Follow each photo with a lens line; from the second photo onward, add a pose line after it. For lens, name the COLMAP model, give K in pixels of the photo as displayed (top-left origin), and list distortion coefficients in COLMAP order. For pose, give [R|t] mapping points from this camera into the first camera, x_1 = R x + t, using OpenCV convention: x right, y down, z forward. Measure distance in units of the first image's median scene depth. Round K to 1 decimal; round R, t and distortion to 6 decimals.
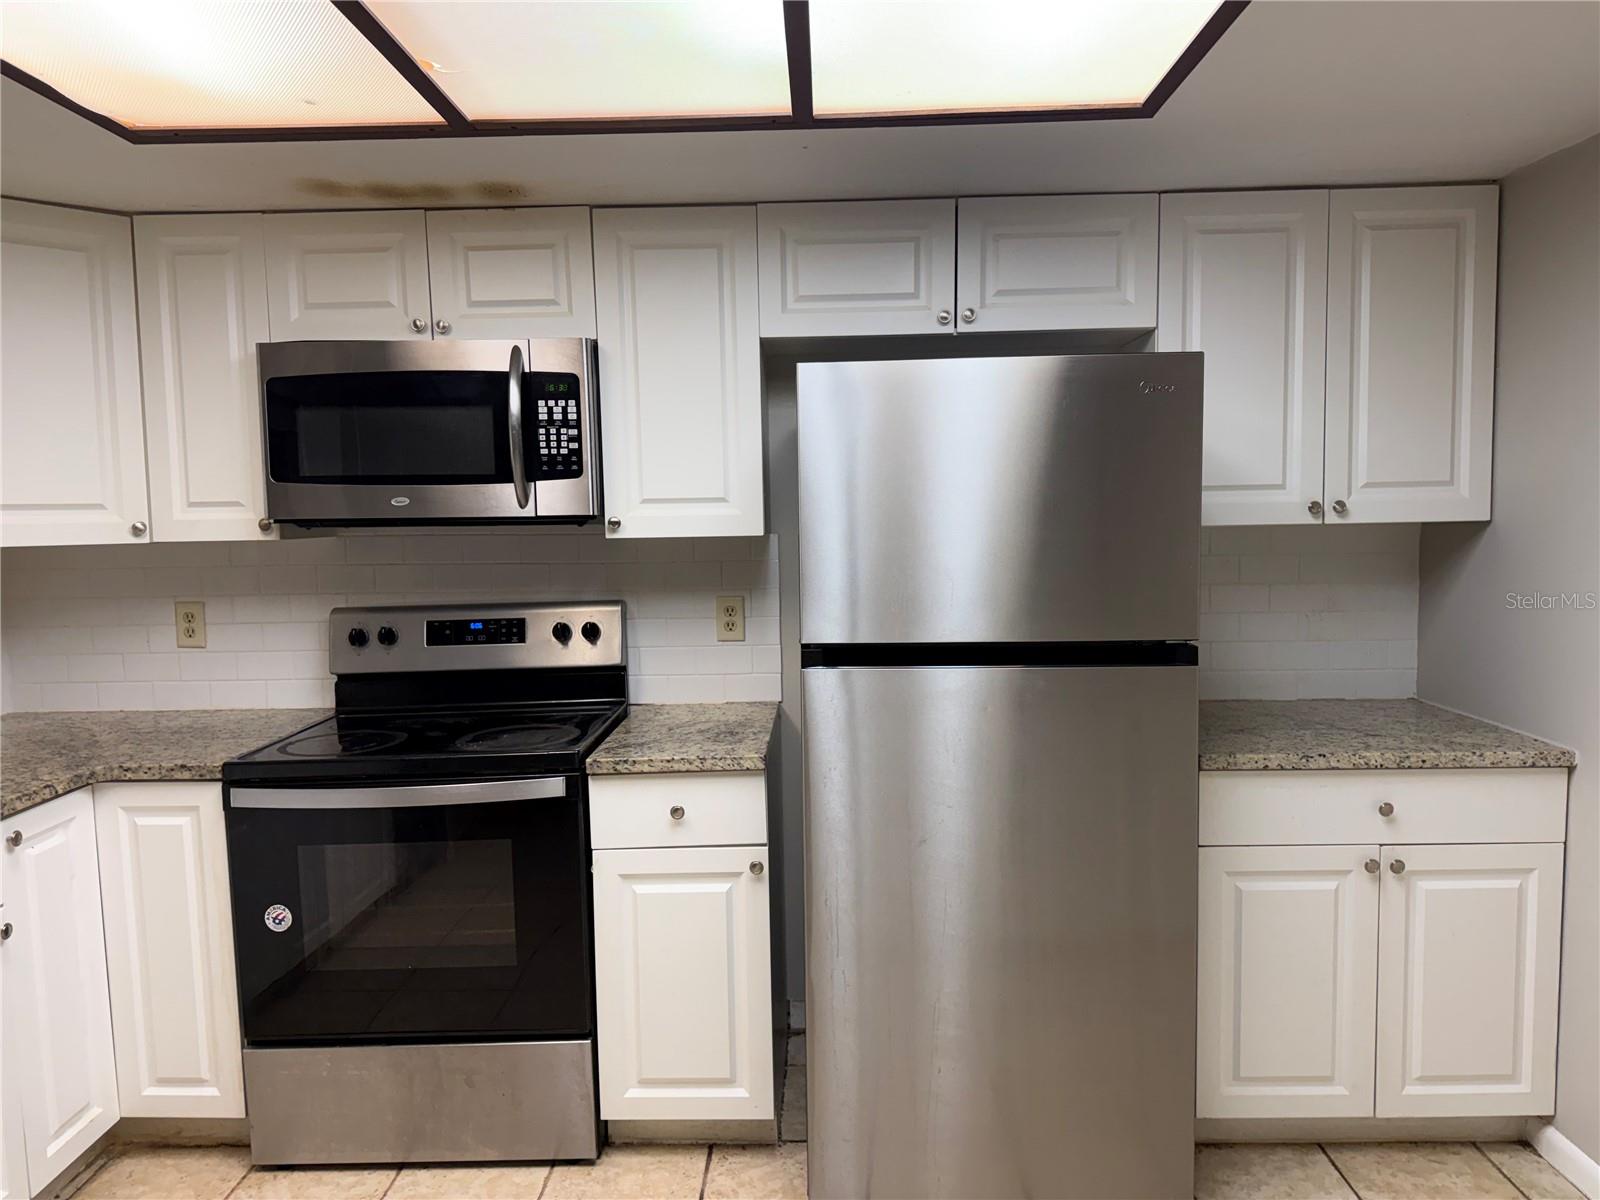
lens RADIAL K [[1106.3, 0, 800.0], [0, 1106.3, 600.0], [0, 0, 1]] dist [0.076492, -0.070195]
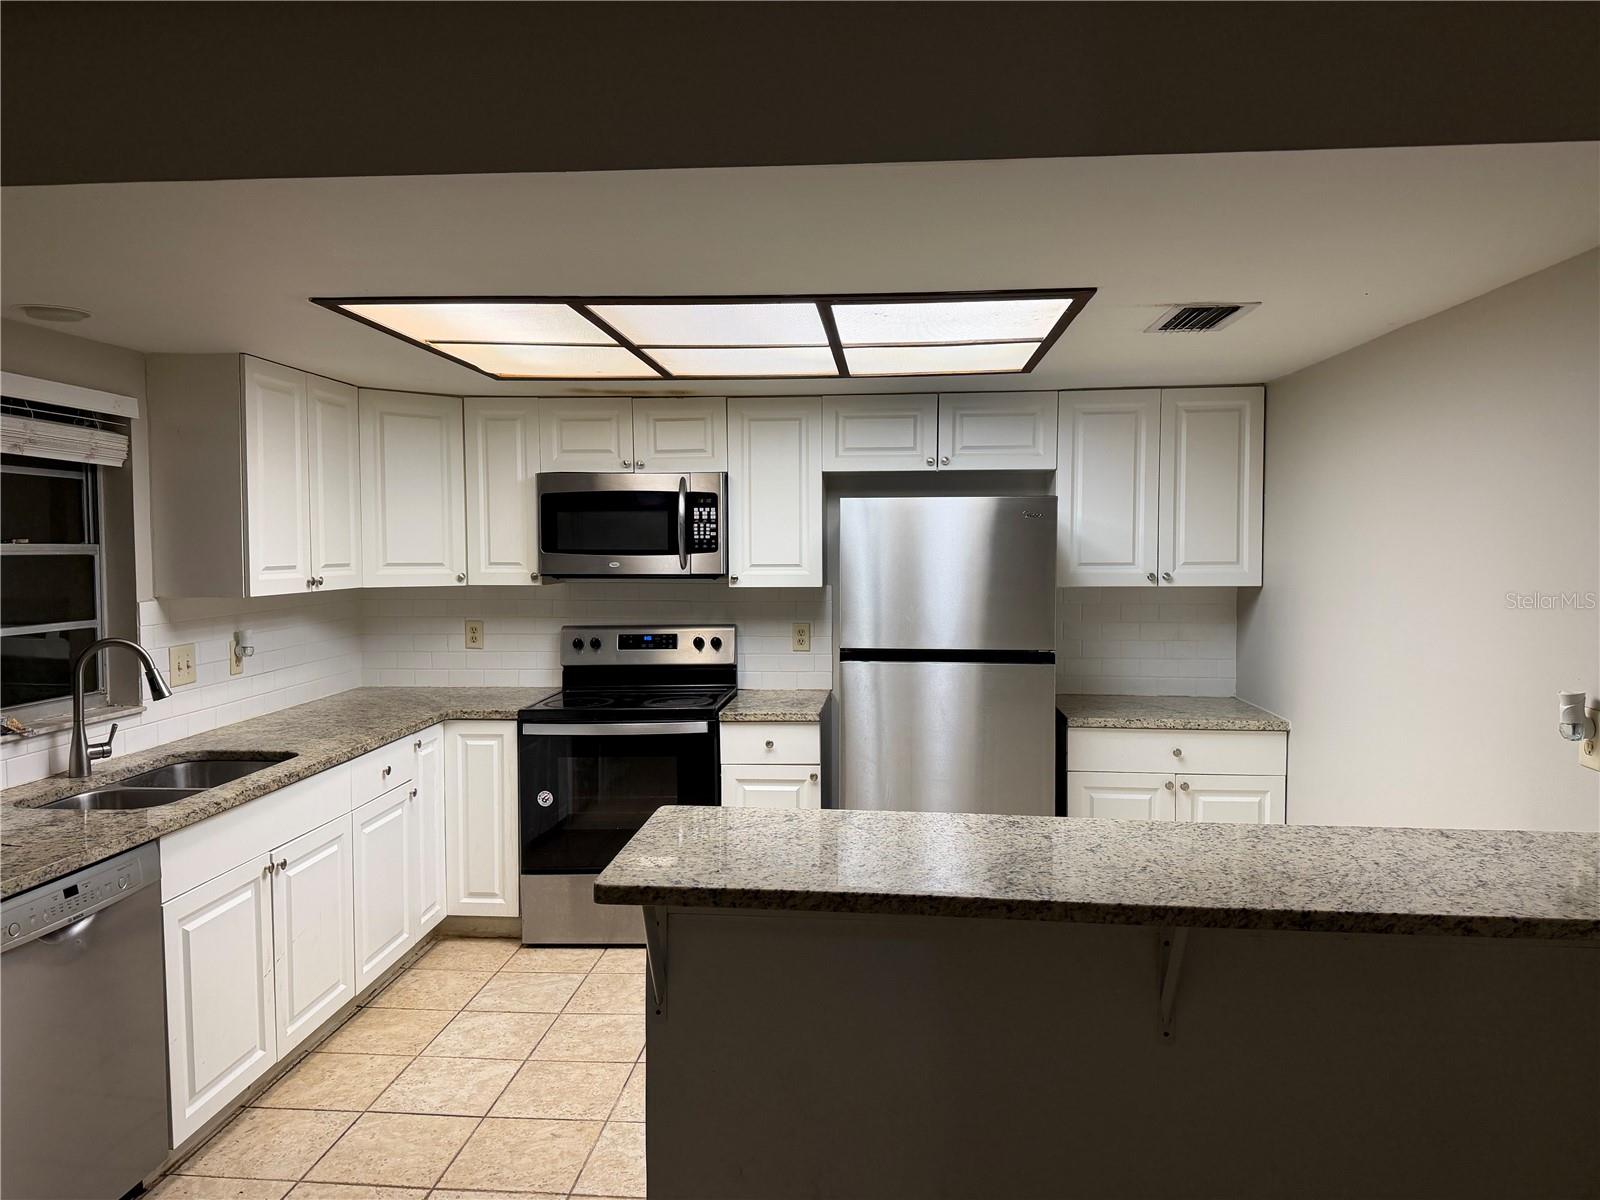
lens RADIAL K [[1106.3, 0, 800.0], [0, 1106.3, 600.0], [0, 0, 1]] dist [0.076492, -0.070195]
pose [[0.997928, 0.018243, -0.061700, 0.038919], [-0.020196, 0.999310, -0.031187, 0.014957], [0.061089, 0.032368, 0.997607, -0.702798]]
